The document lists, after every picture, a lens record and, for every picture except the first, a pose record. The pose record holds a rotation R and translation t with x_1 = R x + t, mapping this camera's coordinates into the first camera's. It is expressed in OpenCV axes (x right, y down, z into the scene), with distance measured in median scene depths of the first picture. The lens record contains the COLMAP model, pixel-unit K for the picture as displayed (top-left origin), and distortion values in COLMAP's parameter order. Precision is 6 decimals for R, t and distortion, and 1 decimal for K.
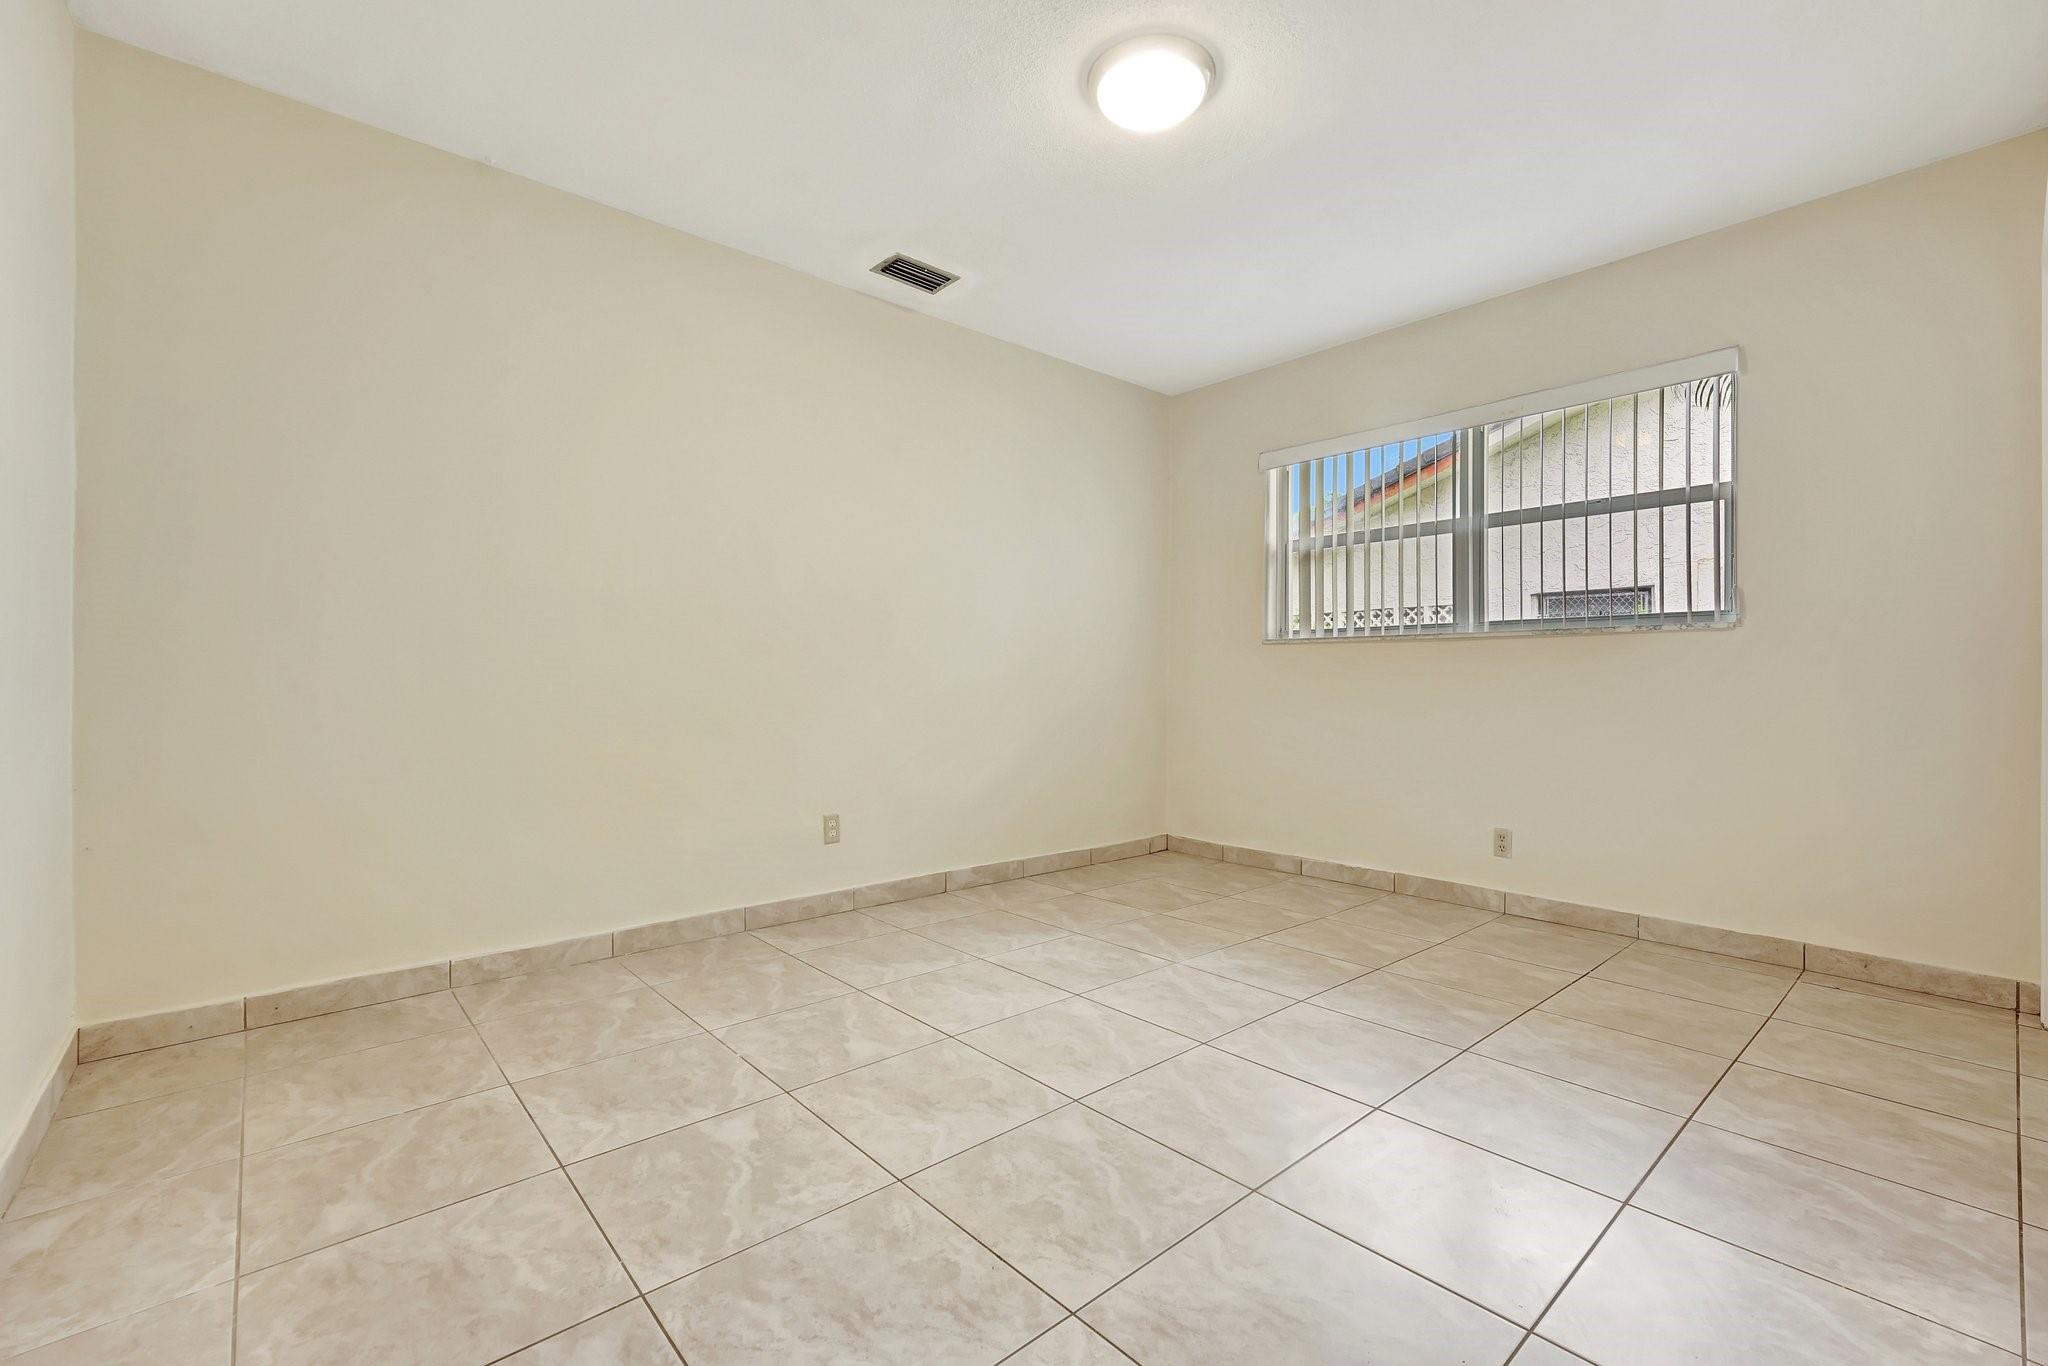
lens RADIAL K [[871.0, 0, 1024.0], [0, 871.0, 683.0], [0, 0, 1]] dist [-0.000067, -0.000005]
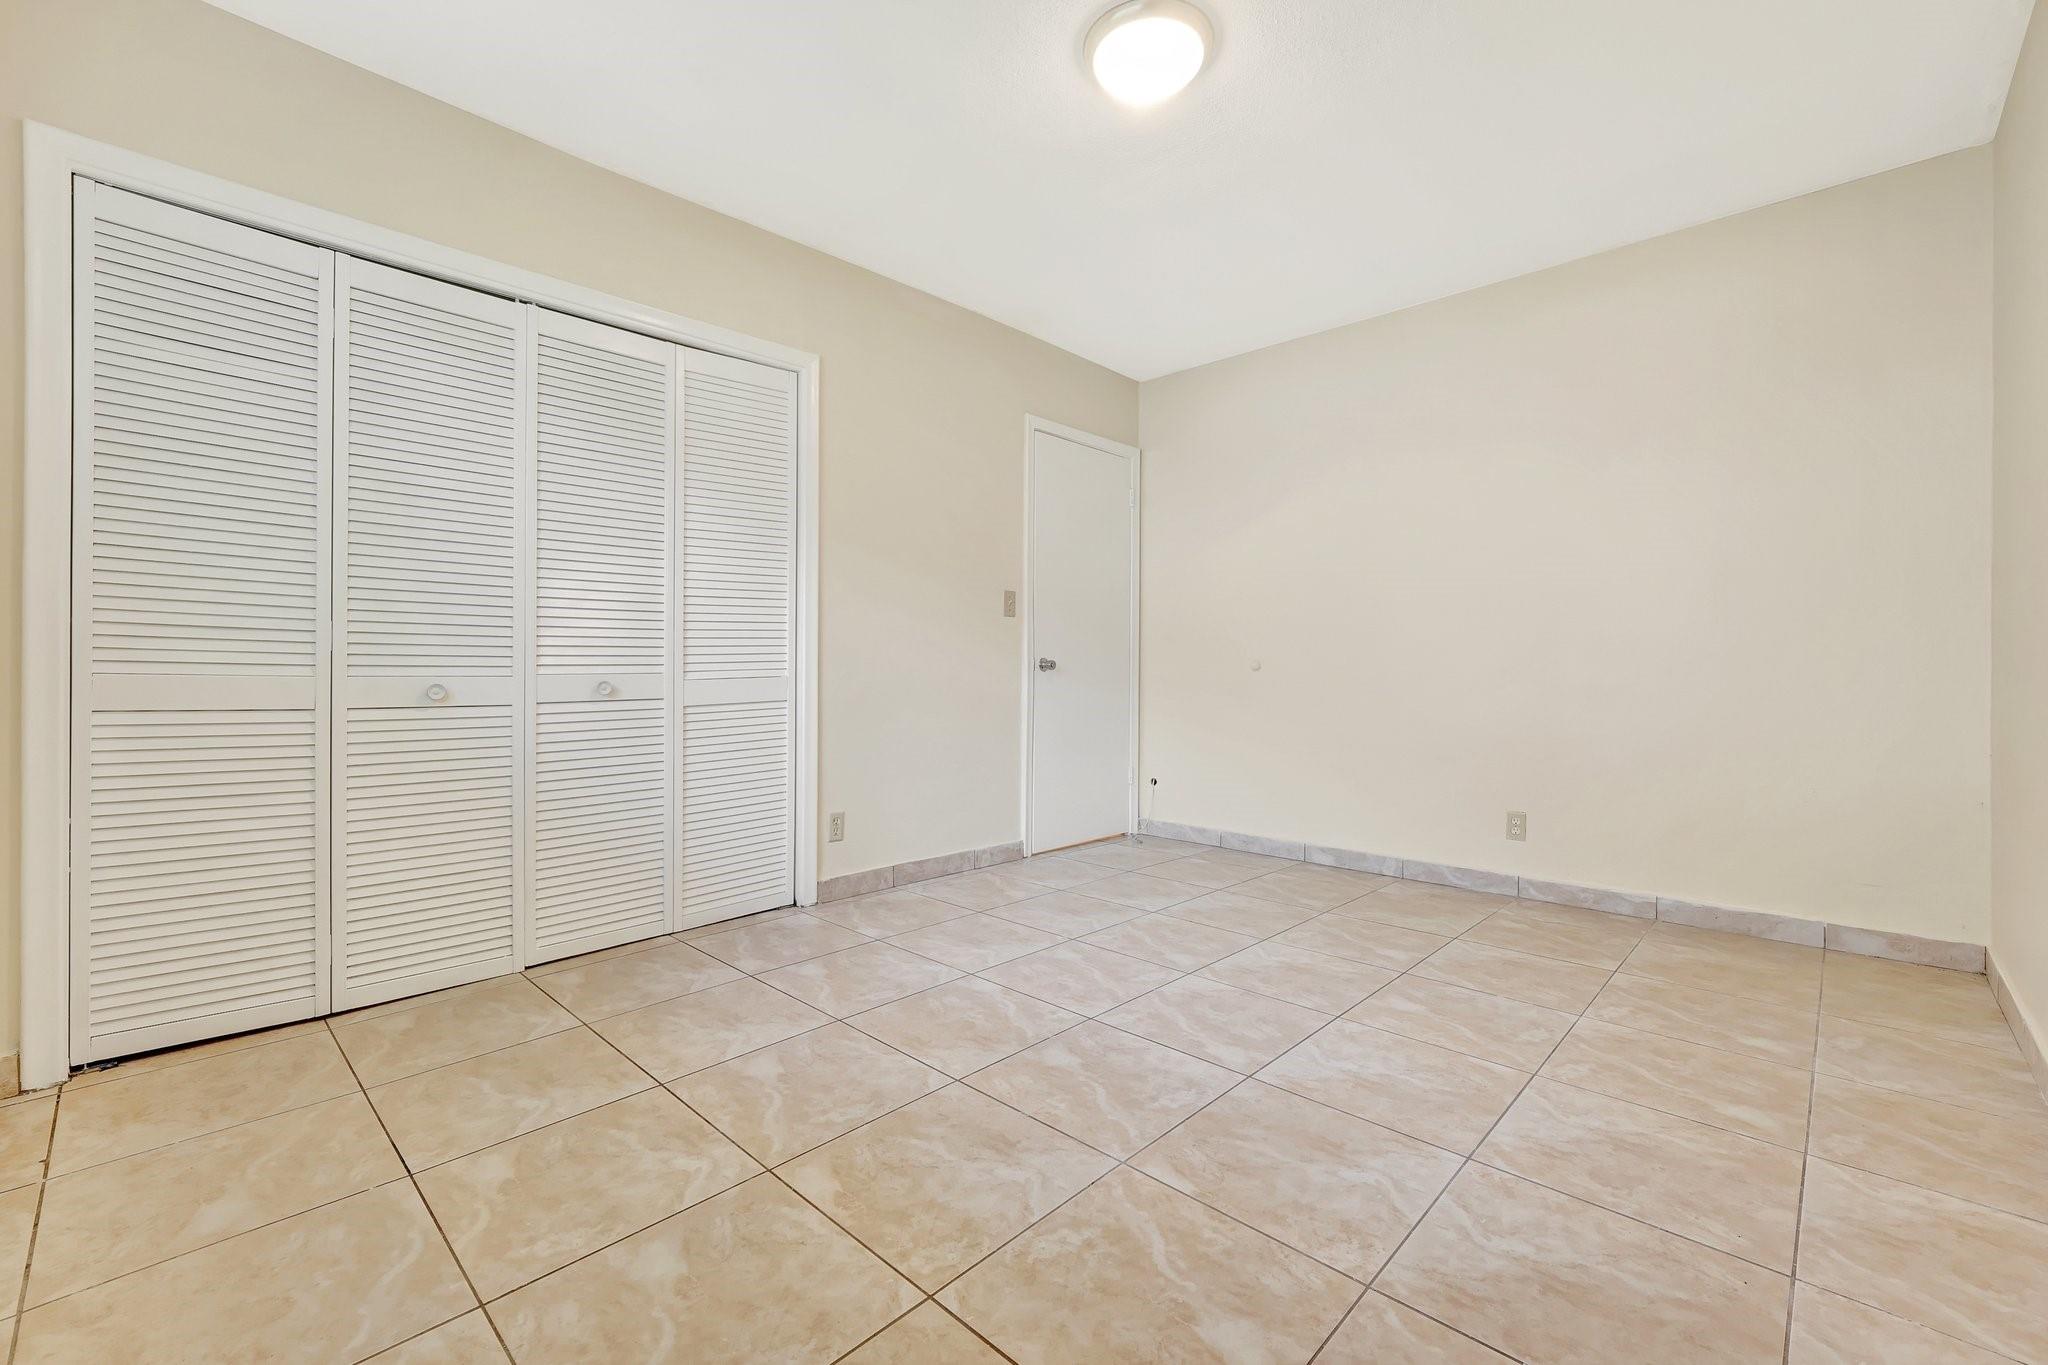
lens RADIAL K [[856.0, 0, 1024.0], [0, 856.0, 682.5], [0, 0, 1]] dist [-0.000172, -0.000012]
pose [[-0.996738, -0.004138, -0.080594, 0.339136], [-0.005750, 0.999788, 0.019779, 0.002090], [0.080495, 0.020178, -0.996551, 1.836230]]
